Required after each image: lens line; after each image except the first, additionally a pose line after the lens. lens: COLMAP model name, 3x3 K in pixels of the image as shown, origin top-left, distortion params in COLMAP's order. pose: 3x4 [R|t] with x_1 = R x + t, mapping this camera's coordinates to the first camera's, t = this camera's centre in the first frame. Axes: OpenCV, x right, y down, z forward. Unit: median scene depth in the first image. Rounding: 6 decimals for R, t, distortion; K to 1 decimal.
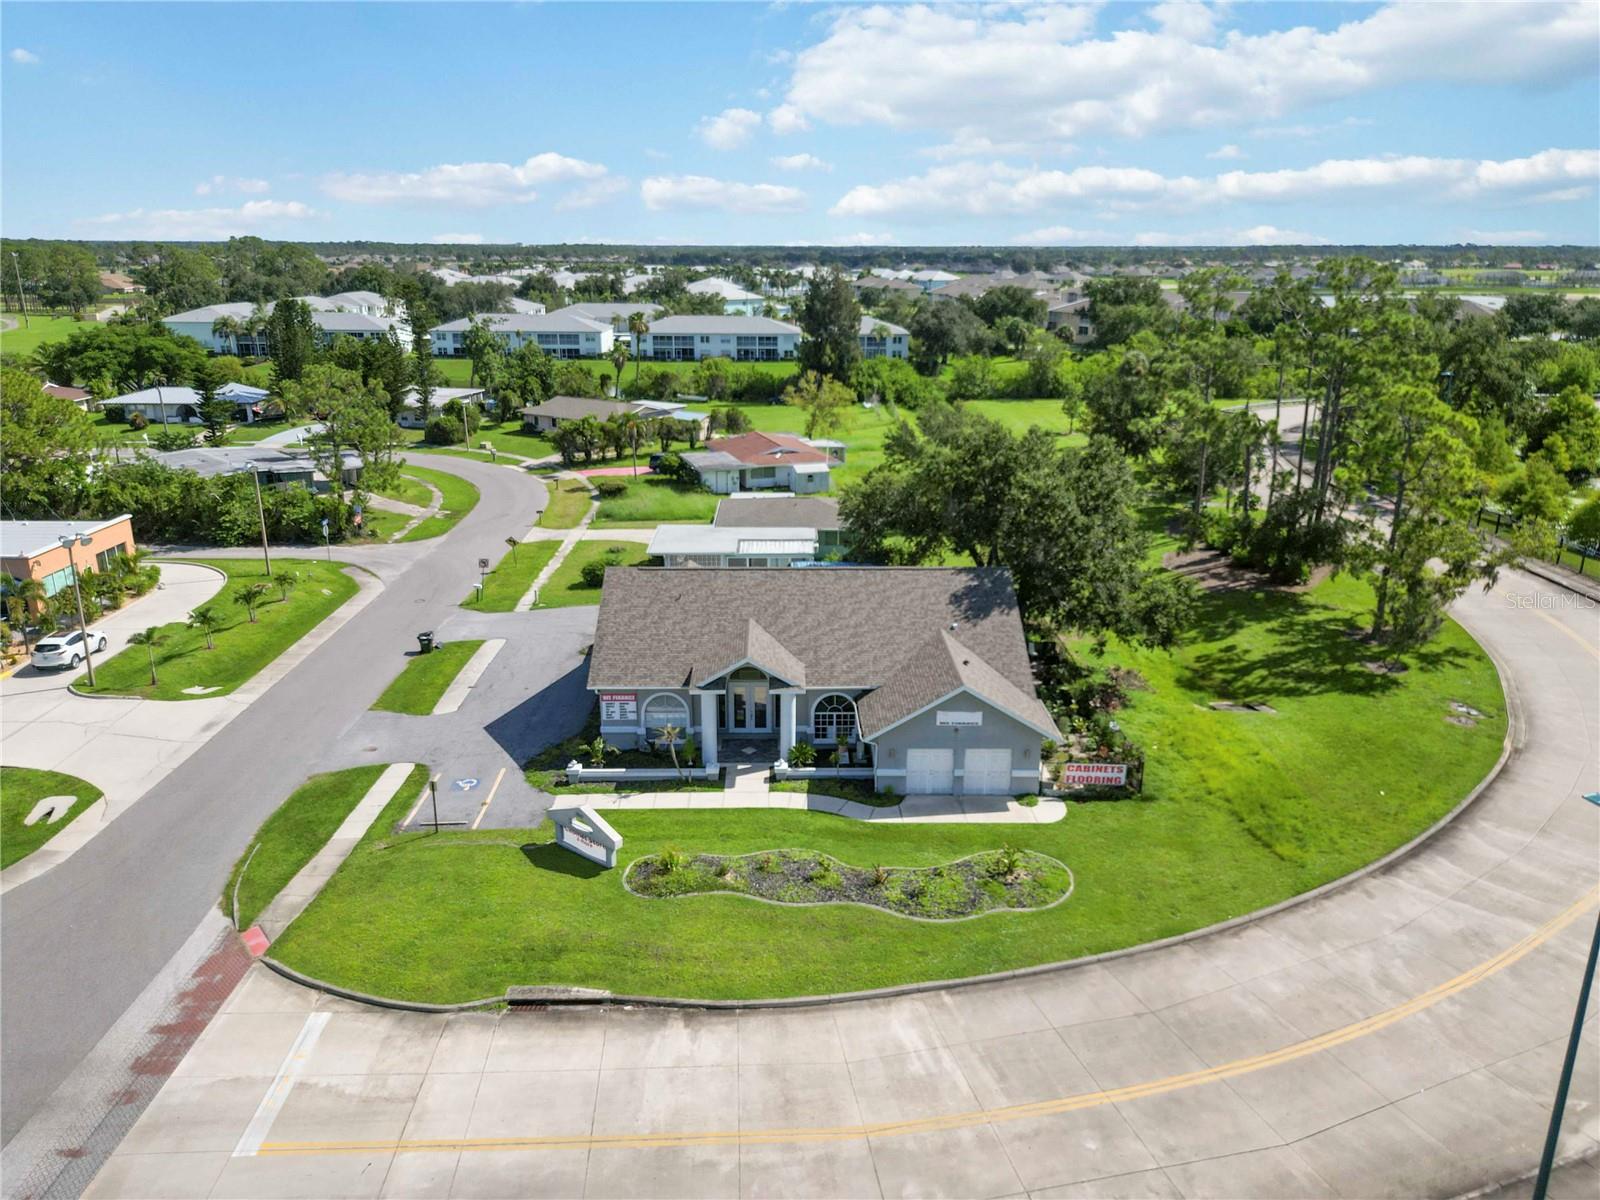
lens RADIAL K [[1128.0, 0, 796.0], [0, 1128.0, 596.4], [0, 0, 1]] dist [0.053230, -0.054277]
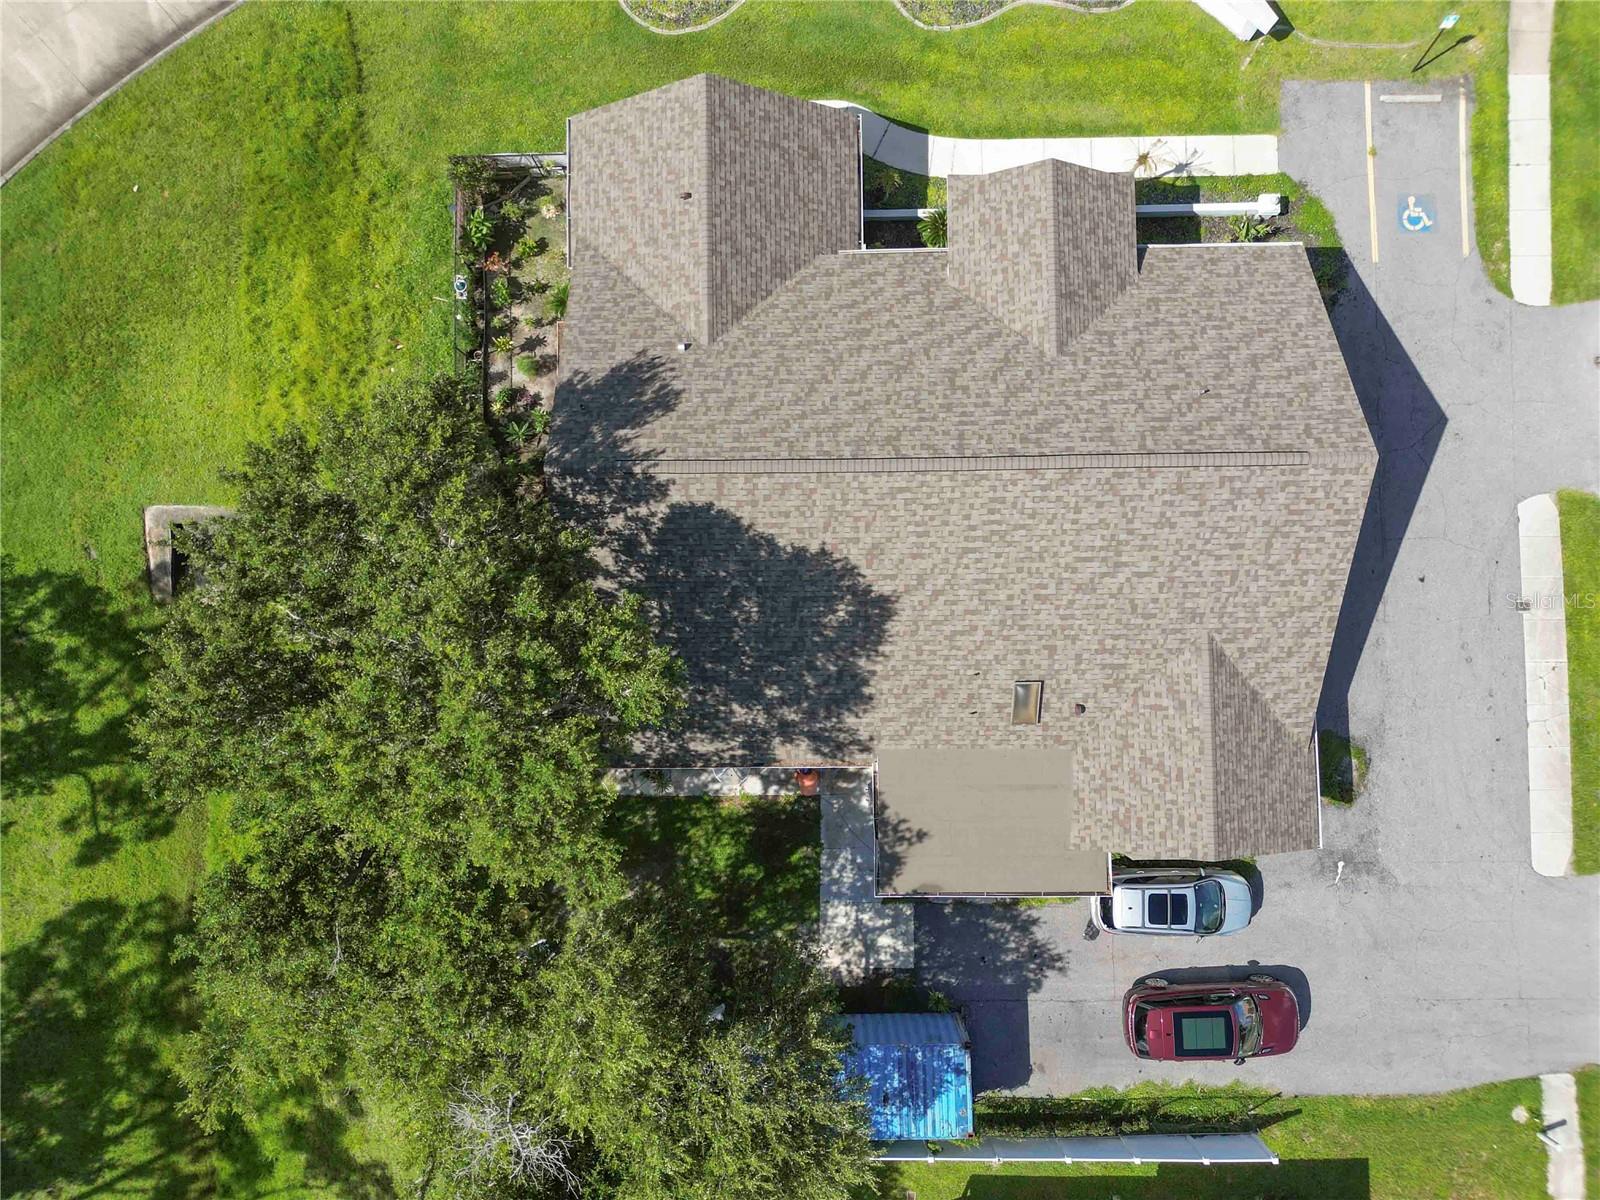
lens RADIAL K [[1119.5, 0, 795.8], [0, 1119.5, 596.3], [0, 0, 1]] dist [0.062441, -0.056136]
pose [[-0.999935, -0.002546, 0.011139, 0.080278], [0.011423, -0.246436, 0.969092, -0.551982], [0.000277, 0.969156, 0.246449, 1.007954]]
